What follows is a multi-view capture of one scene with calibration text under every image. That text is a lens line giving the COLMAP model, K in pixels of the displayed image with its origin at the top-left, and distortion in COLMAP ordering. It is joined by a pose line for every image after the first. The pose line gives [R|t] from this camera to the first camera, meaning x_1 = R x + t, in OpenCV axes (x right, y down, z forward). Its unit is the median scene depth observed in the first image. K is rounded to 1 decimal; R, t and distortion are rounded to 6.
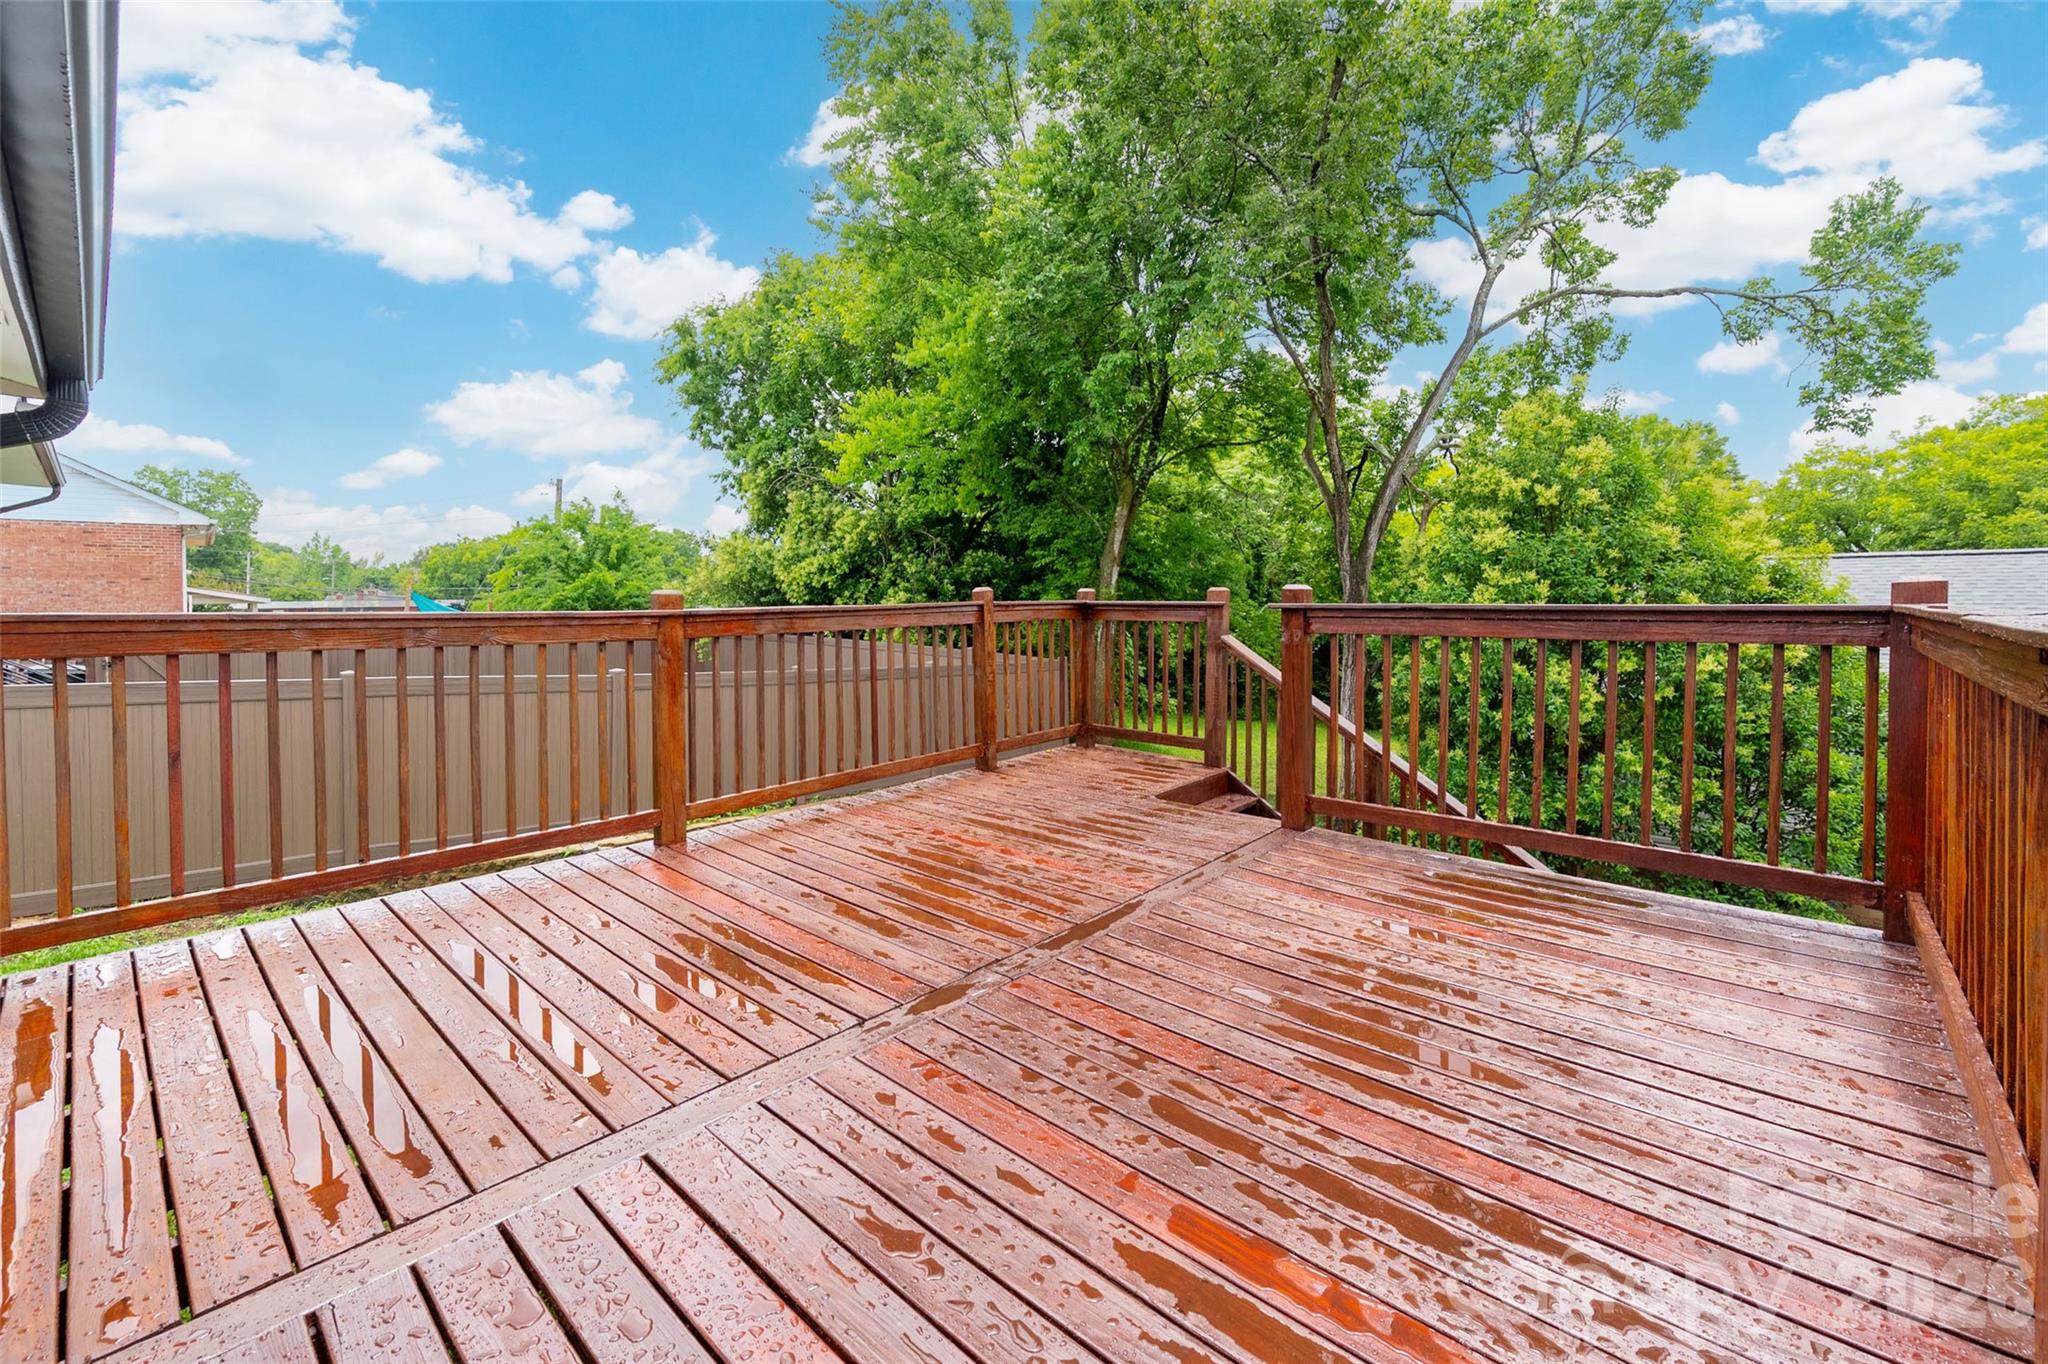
lens RADIAL K [[837.1, 0, 1017.3], [0, 837.1, 603.9], [0, 0, 1]] dist [0.001055, -0.000047]
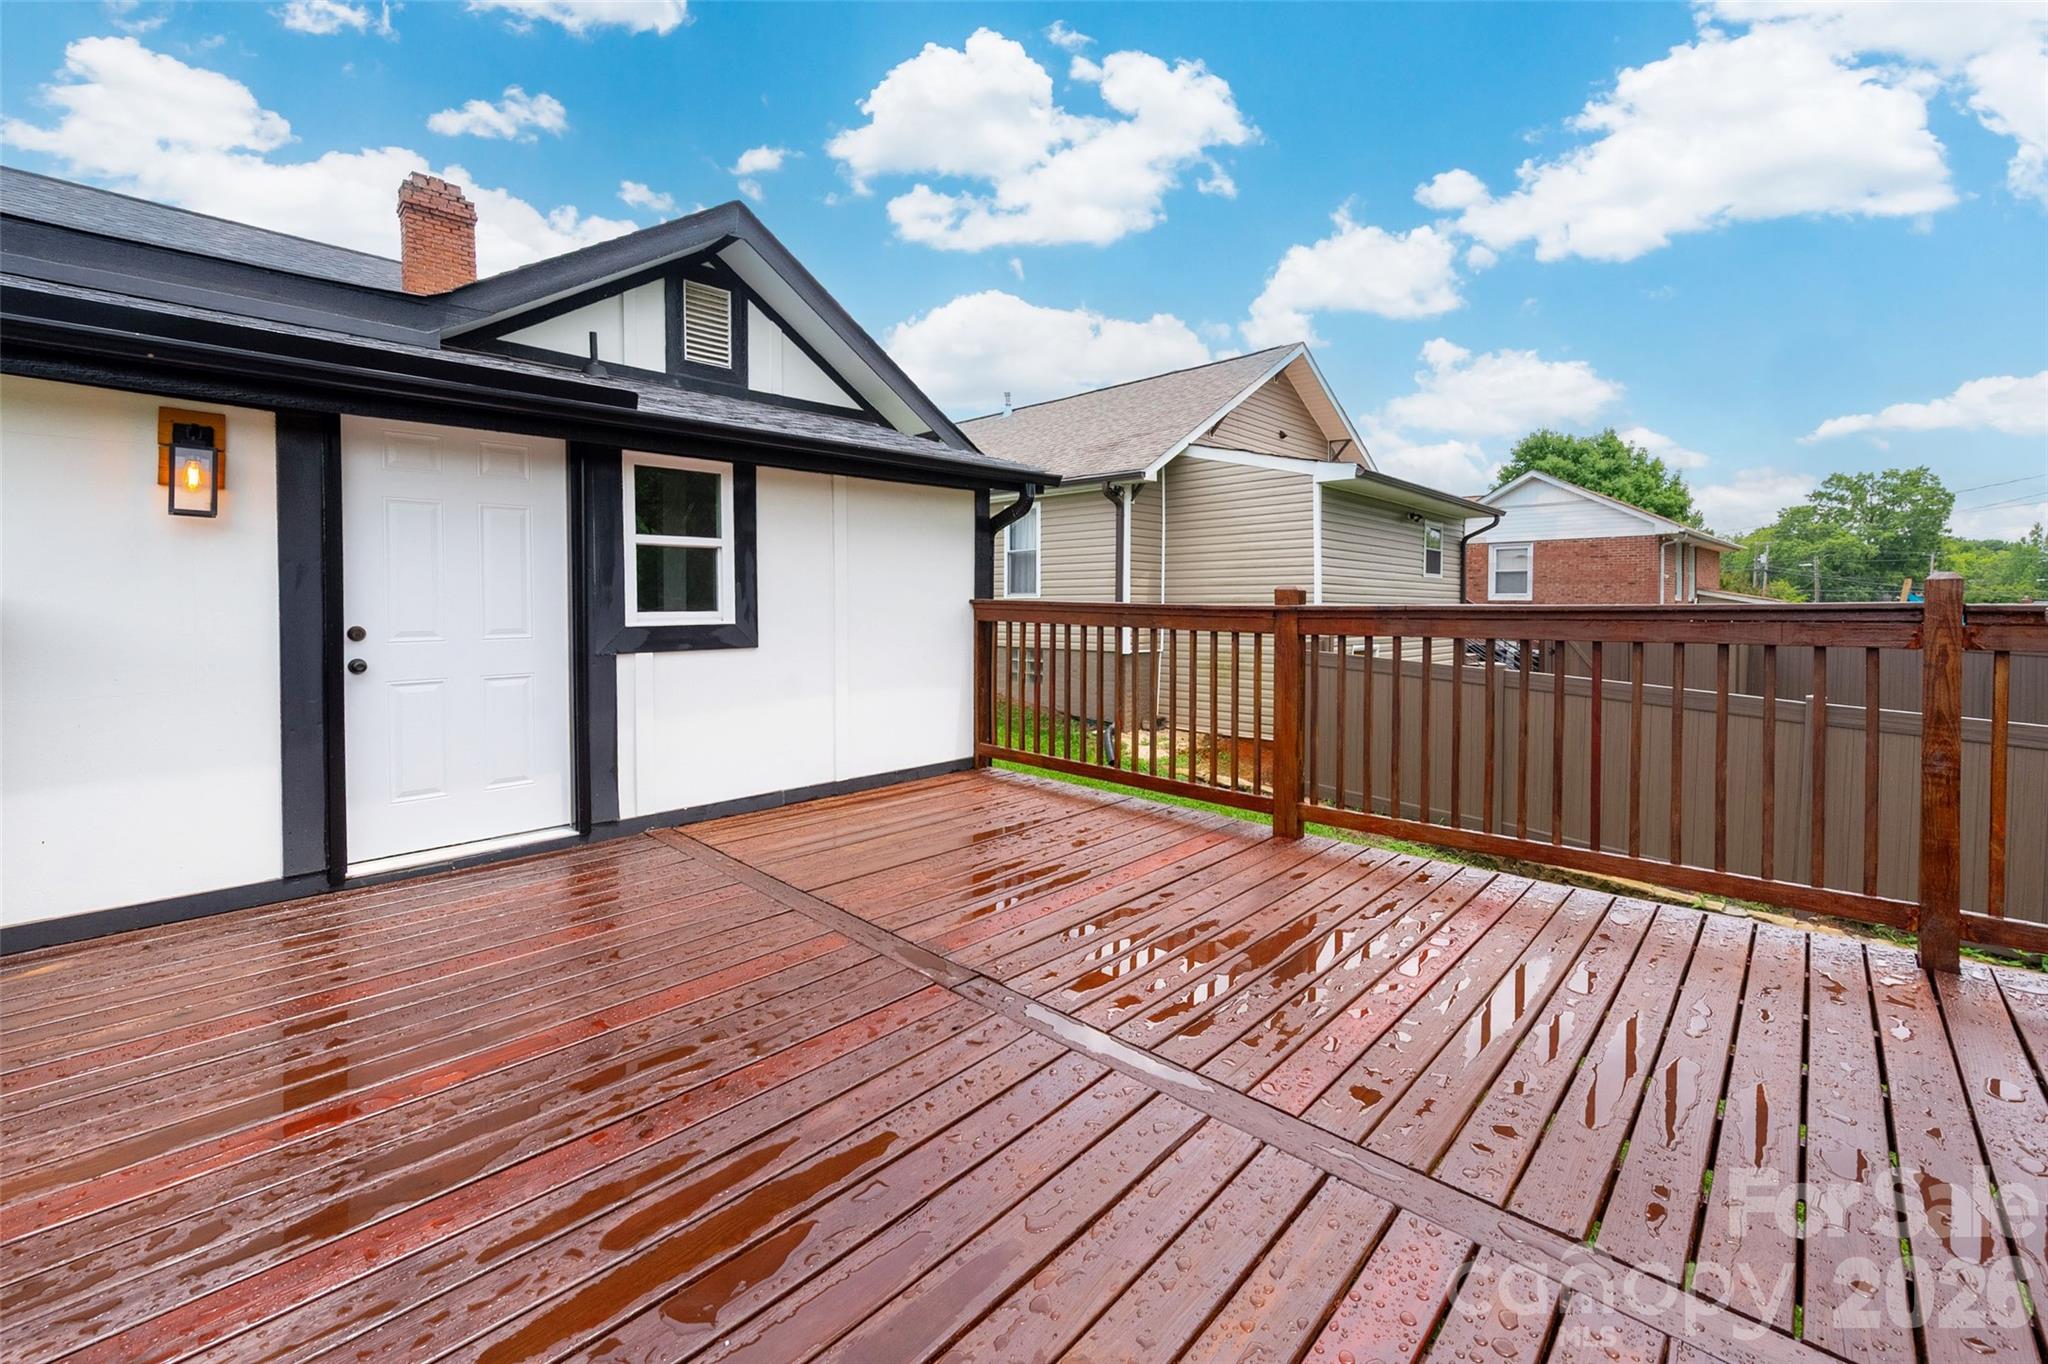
lens RADIAL K [[843.8, 0, 1036.9], [0, 843.8, 621.8], [0, 0, 1]] dist [0.000799, 0.000124]
pose [[-0.007327, 0.030852, -0.999497, 0.255178], [-0.015072, 0.999407, 0.030960, -0.000317], [0.999860, 0.015291, -0.006857, 0.297990]]
